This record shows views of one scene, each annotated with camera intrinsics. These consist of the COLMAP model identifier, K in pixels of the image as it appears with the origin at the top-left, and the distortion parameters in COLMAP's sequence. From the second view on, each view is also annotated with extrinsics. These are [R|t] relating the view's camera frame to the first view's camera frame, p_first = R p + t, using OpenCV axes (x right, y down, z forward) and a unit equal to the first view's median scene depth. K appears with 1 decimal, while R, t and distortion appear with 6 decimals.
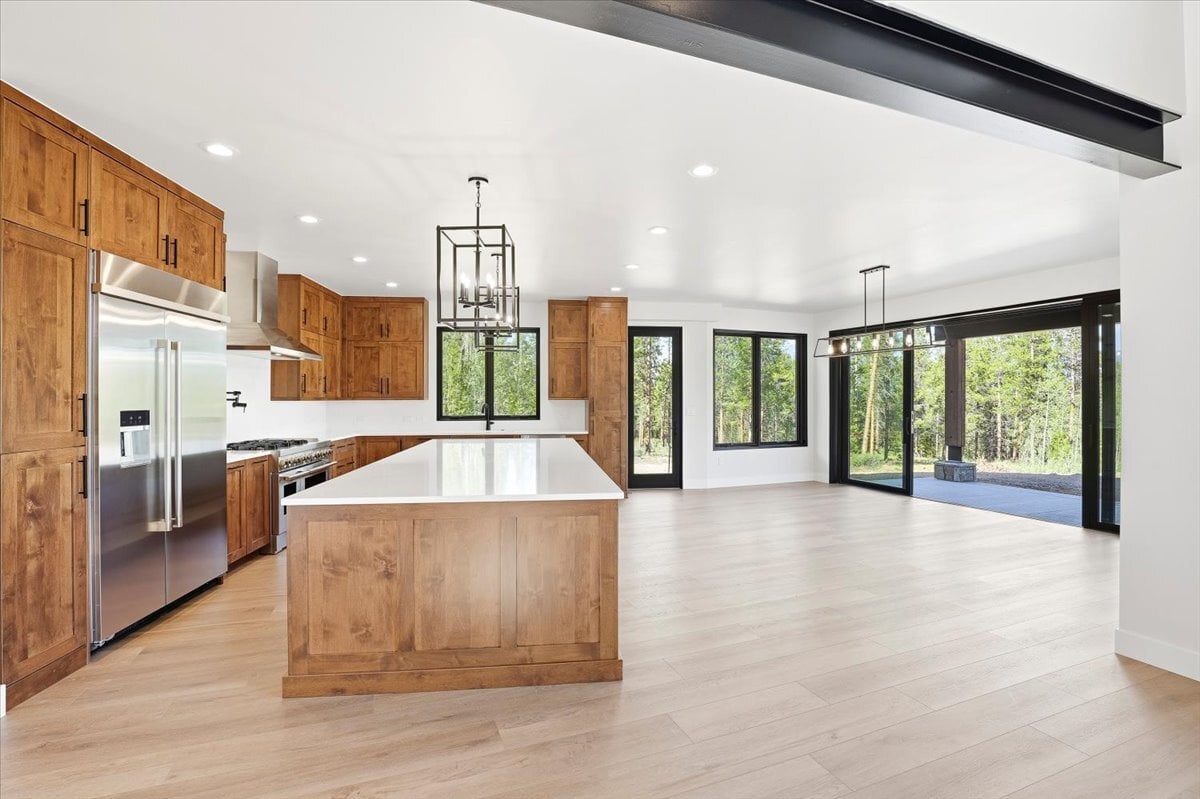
lens RADIAL K [[562.0, 0, 599.2], [0, 562.0, 402.3], [0, 0, 1]] dist [-0.029269, 0.000671]
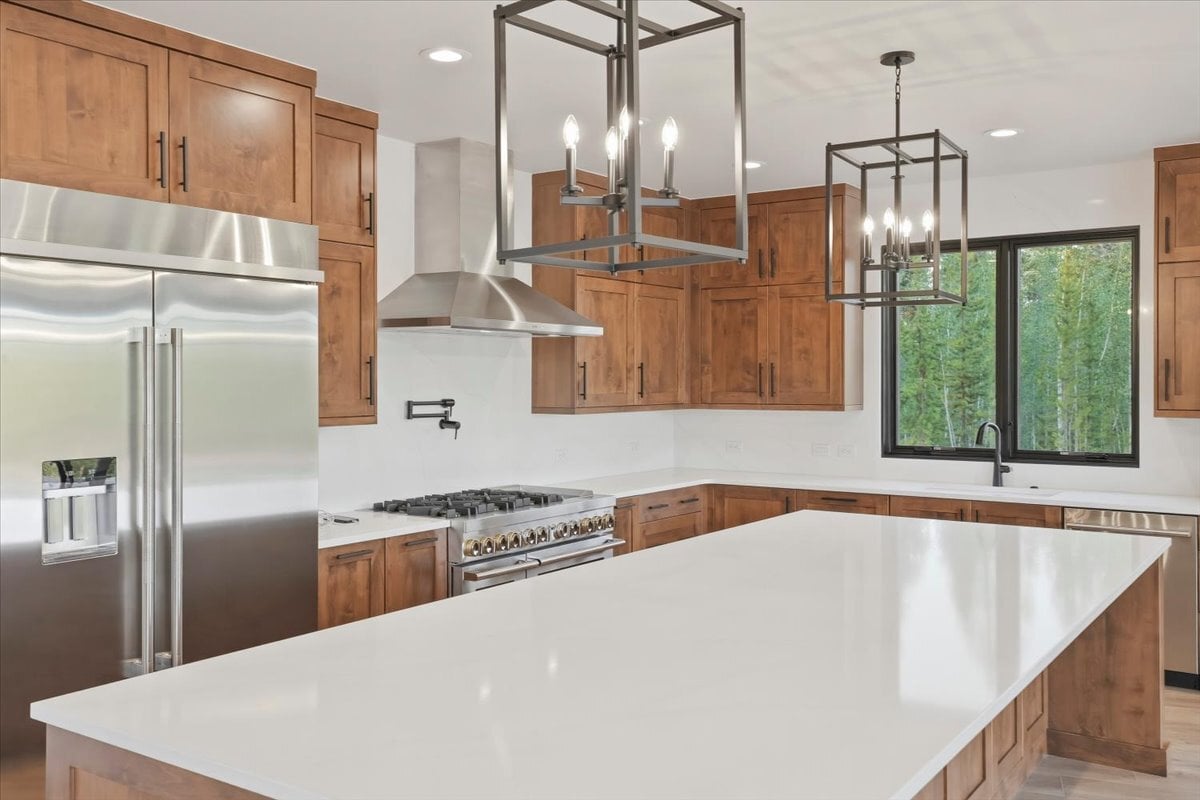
lens RADIAL K [[1076.4, 0, 596.4], [0, 1076.4, 391.1], [0, 0, 1]] dist [0.035583, -0.002976]
pose [[0.753871, 0.008067, -0.656973, 0.121917], [-0.003768, 0.999961, 0.007956, -0.029762], [0.657011, -0.003523, 0.753872, 0.239505]]
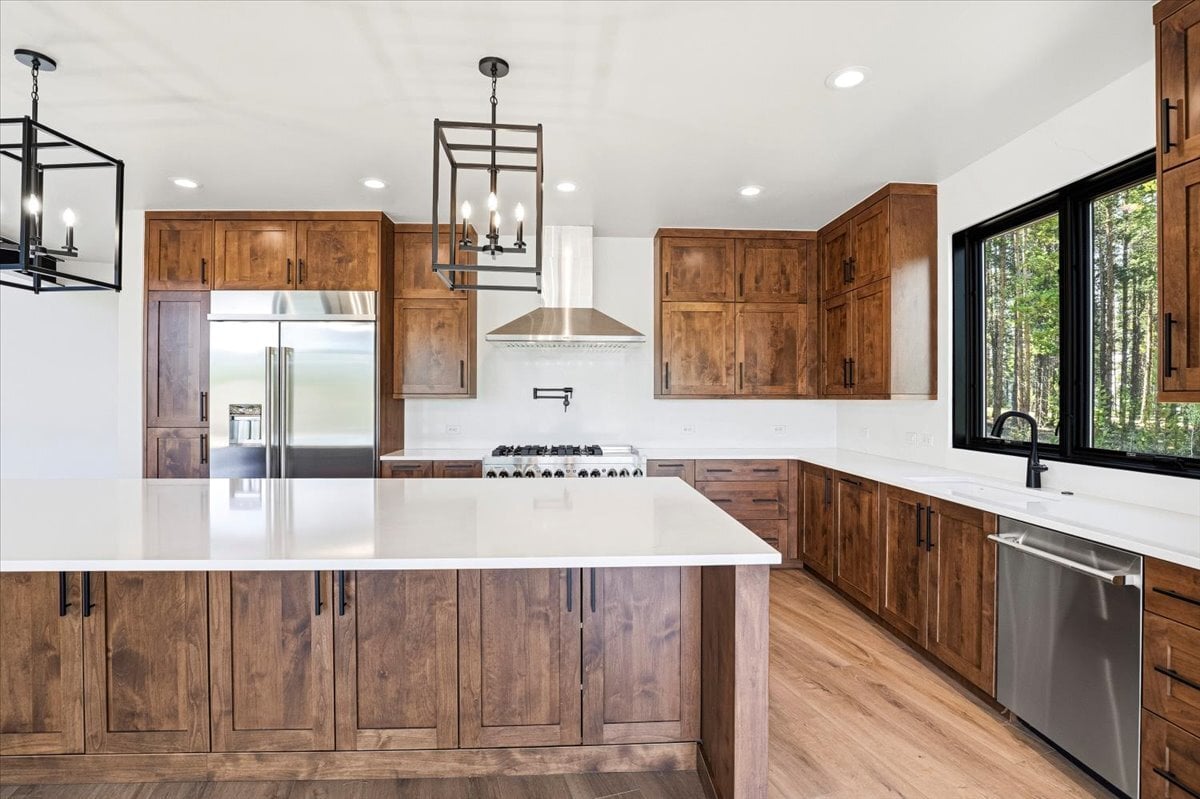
lens RADIAL K [[562.0, 0, 598.9], [0, 562.0, 399.2], [0, 0, 1]] dist [-0.029269, 0.000671]
pose [[-0.061777, 0.003820, -0.998083, 0.193026], [-0.008681, 0.999953, 0.004364, -0.004843], [0.998052, 0.008934, -0.061741, 0.884149]]
